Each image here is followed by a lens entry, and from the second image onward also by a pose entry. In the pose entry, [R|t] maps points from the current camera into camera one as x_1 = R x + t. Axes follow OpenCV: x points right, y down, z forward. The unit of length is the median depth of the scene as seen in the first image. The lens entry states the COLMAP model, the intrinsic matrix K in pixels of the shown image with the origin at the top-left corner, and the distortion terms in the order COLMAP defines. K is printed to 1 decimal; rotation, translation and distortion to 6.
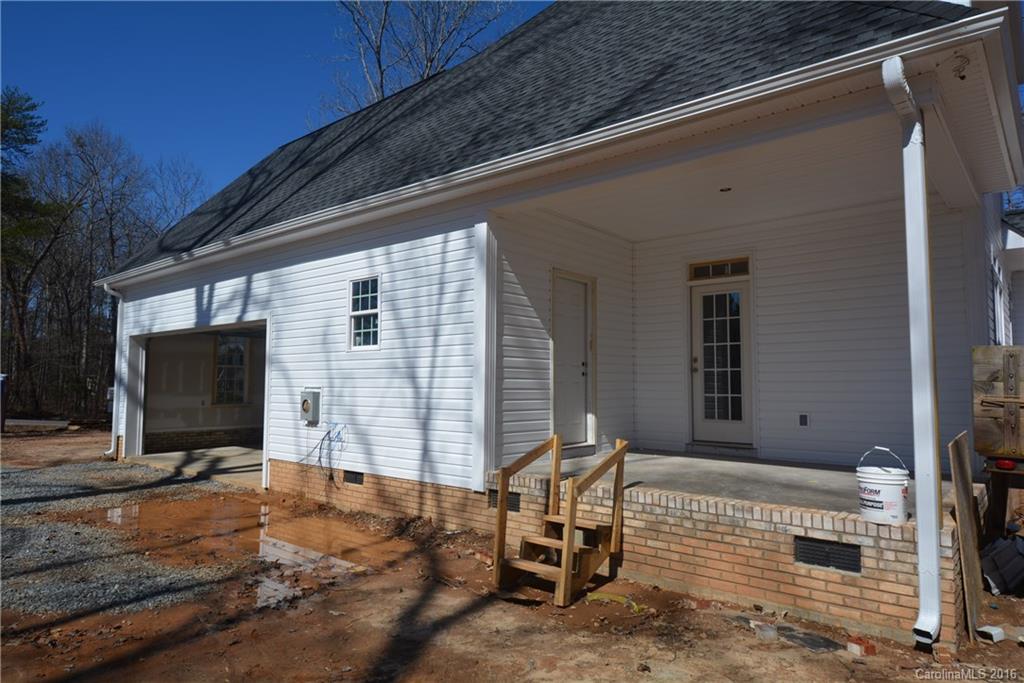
lens RADIAL K [[636.6, 0, 512.0], [0, 636.6, 341.5], [0, 0, 1]] dist [0.005762, 0.000782]
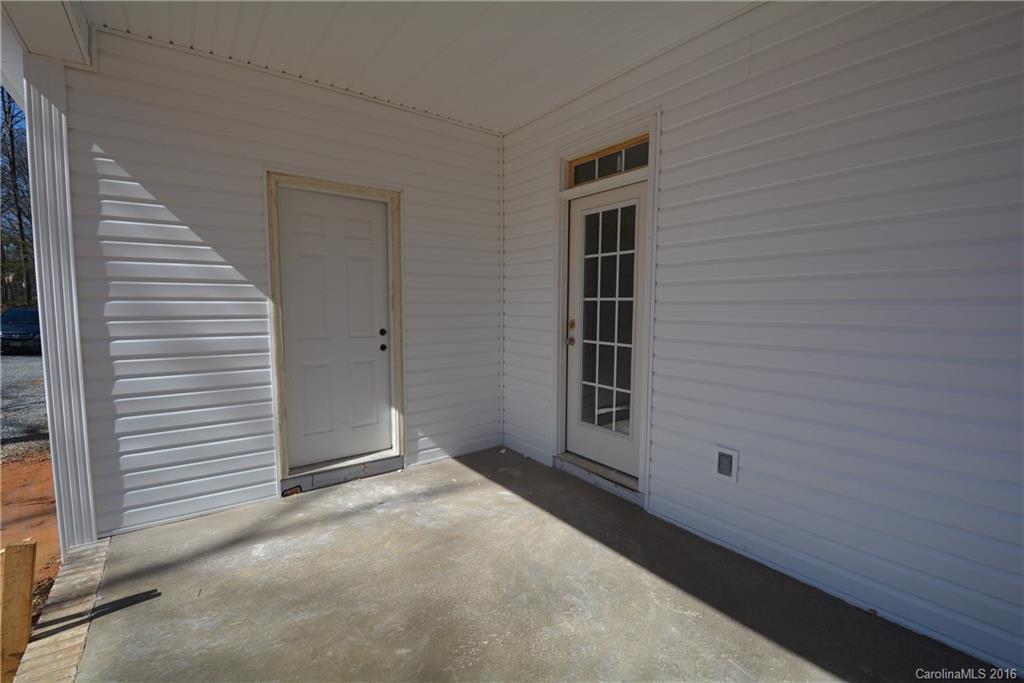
lens RADIAL K [[459.0, 0, 512.0], [0, 459.0, 341.5], [0, 0, 1]] dist [-0.000998, -0.000146]
pose [[0.973684, 0.018638, -0.227139, 0.340226], [0.016946, 0.987970, 0.153713, -0.023567], [0.227272, -0.153517, 0.961655, 0.577606]]
